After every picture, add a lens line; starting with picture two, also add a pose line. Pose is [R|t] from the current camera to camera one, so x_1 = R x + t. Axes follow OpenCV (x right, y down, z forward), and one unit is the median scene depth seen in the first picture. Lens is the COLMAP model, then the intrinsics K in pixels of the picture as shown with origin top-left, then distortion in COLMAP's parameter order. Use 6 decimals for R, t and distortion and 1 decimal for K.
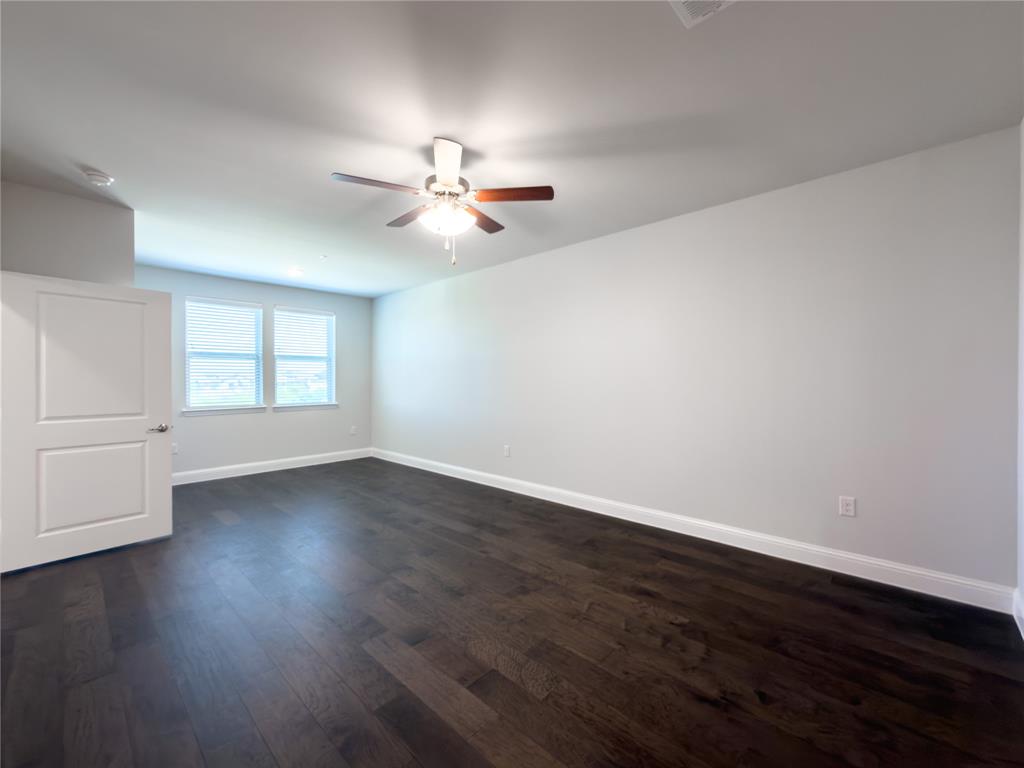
lens RADIAL K [[413.6, 0, 509.1], [0, 413.6, 378.2], [0, 0, 1]] dist [0.001032, -0.000215]
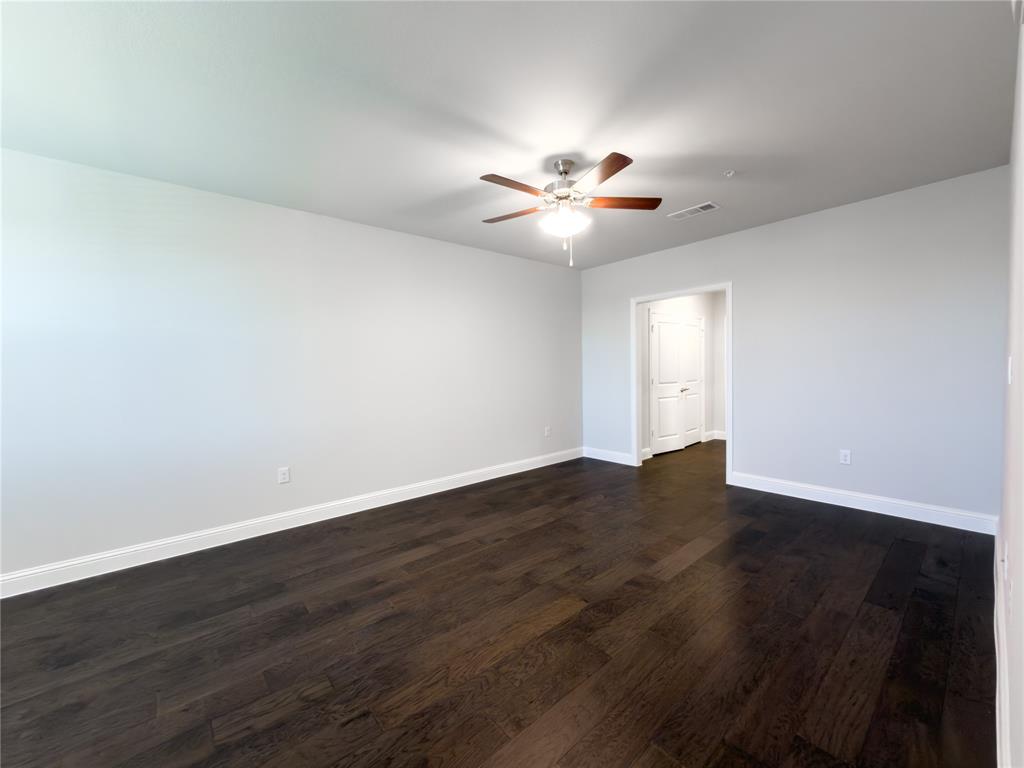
lens RADIAL K [[413.6, 0, 509.8], [0, 413.6, 378.2], [0, 0, 1]] dist [0.001032, -0.000215]
pose [[0.112804, -0.030598, 0.993146, -1.051185], [0.015231, 0.999462, 0.029062, -0.006991], [-0.993501, 0.011848, 0.113209, 0.848702]]
